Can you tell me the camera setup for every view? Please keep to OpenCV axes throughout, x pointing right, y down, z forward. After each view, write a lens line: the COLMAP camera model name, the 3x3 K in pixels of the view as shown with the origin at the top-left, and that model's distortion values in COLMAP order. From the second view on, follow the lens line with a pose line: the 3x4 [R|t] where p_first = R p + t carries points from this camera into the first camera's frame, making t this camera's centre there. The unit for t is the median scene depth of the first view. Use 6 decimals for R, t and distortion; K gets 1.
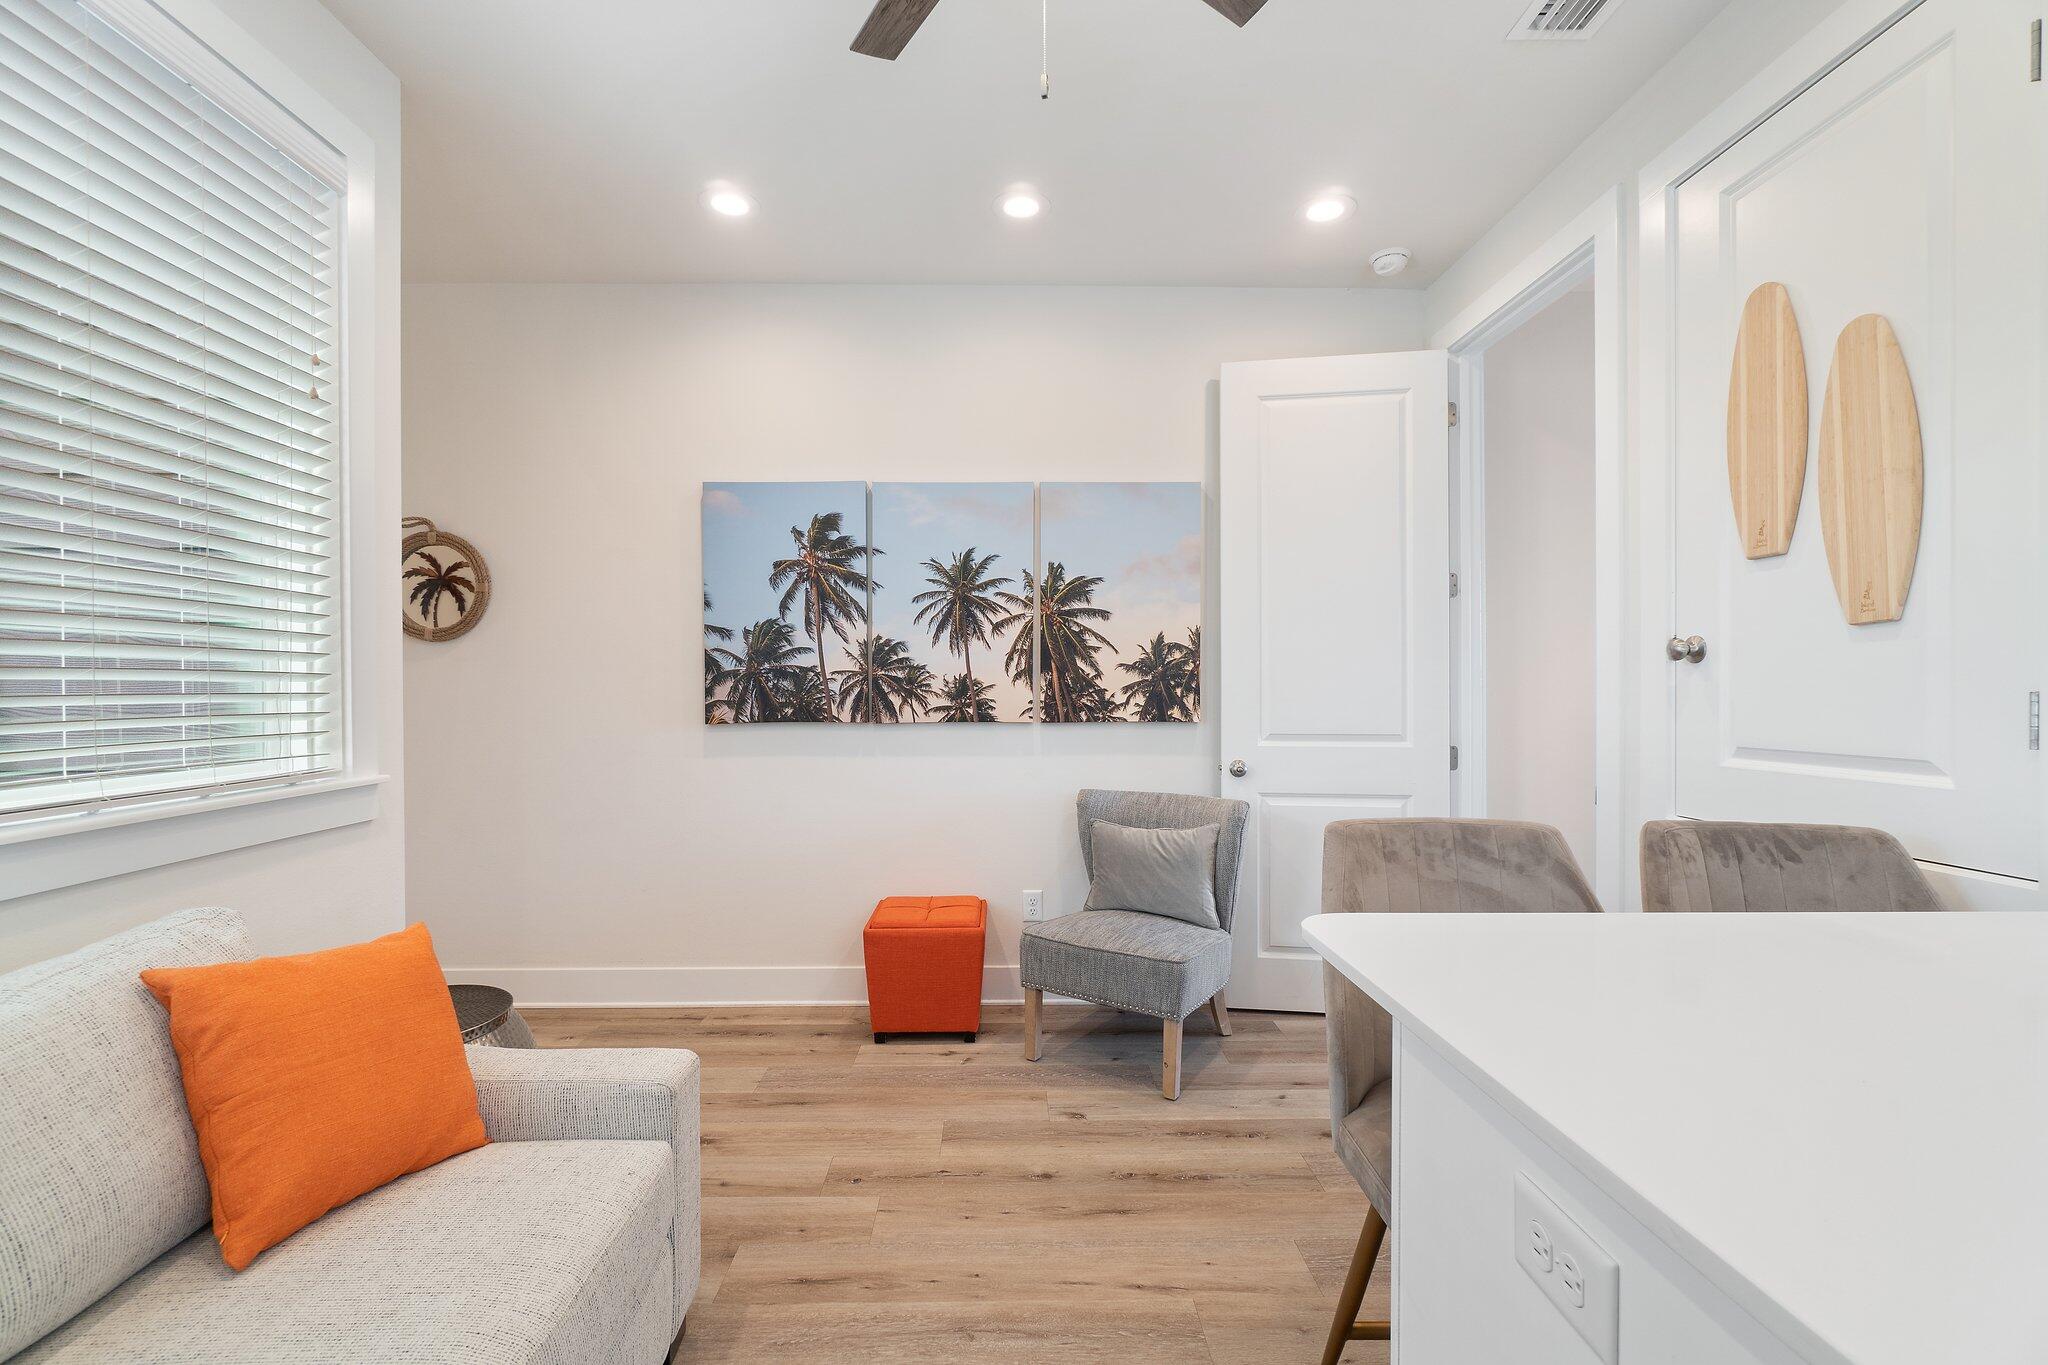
lens RADIAL K [[884.8, 0, 1015.0], [0, 884.8, 697.3], [0, 0, 1]] dist [-0.004839, 0.001573]
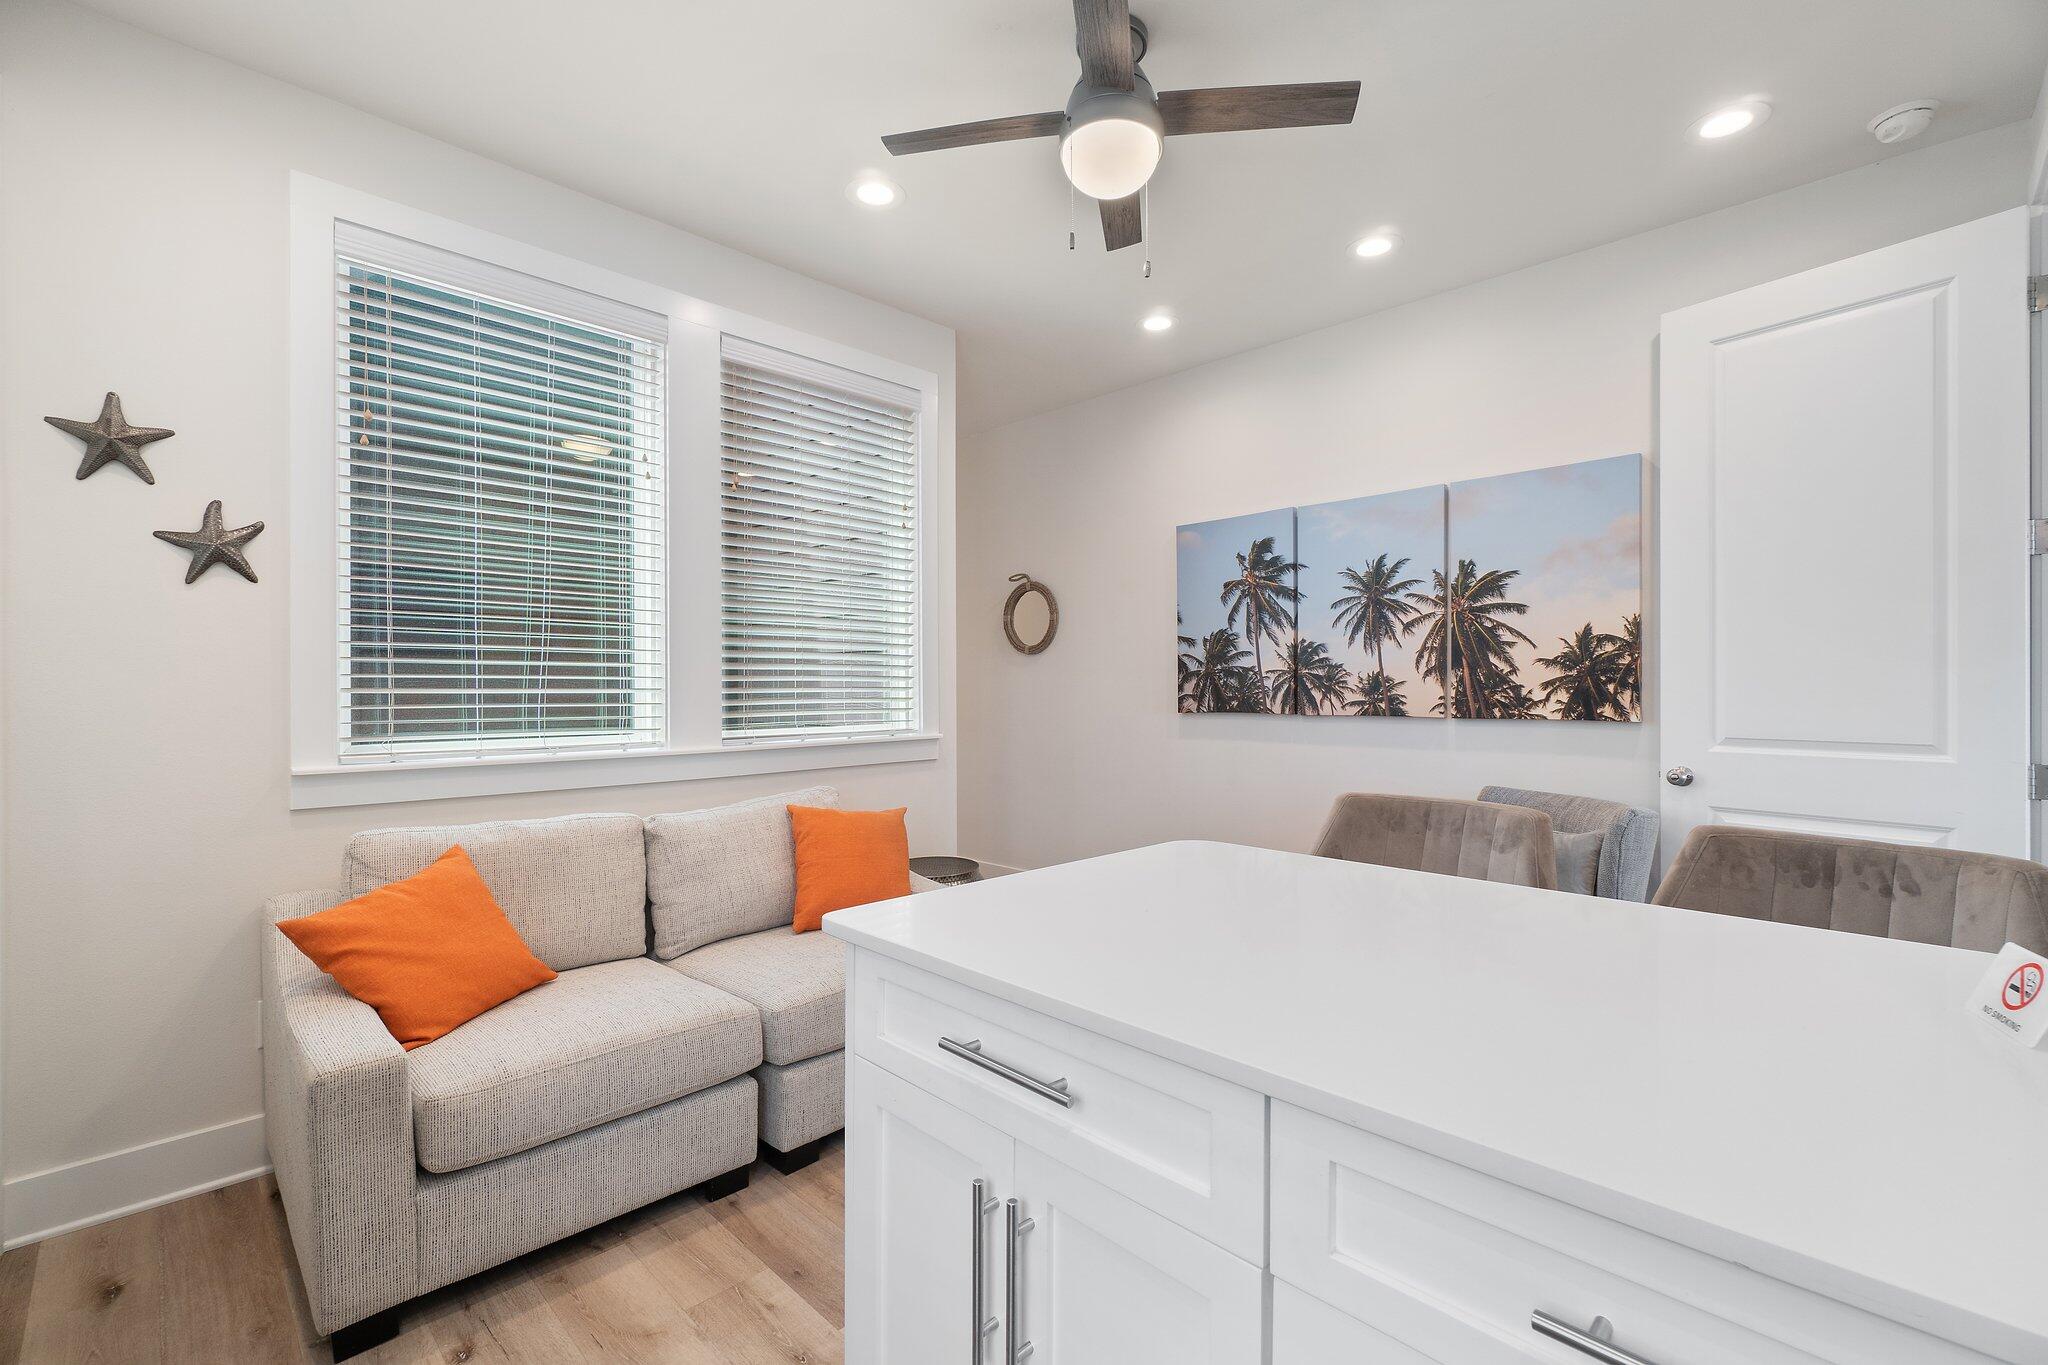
lens RADIAL K [[884.8, 0, 1009.3], [0, 884.8, 696.8], [0, 0, 1]] dist [-0.004839, 0.001573]
pose [[0.690830, 0.007846, -0.722974, 0.416427], [-0.007614, 0.999965, 0.003577, 0.004263], [0.722977, 0.003034, 0.690866, -0.074399]]
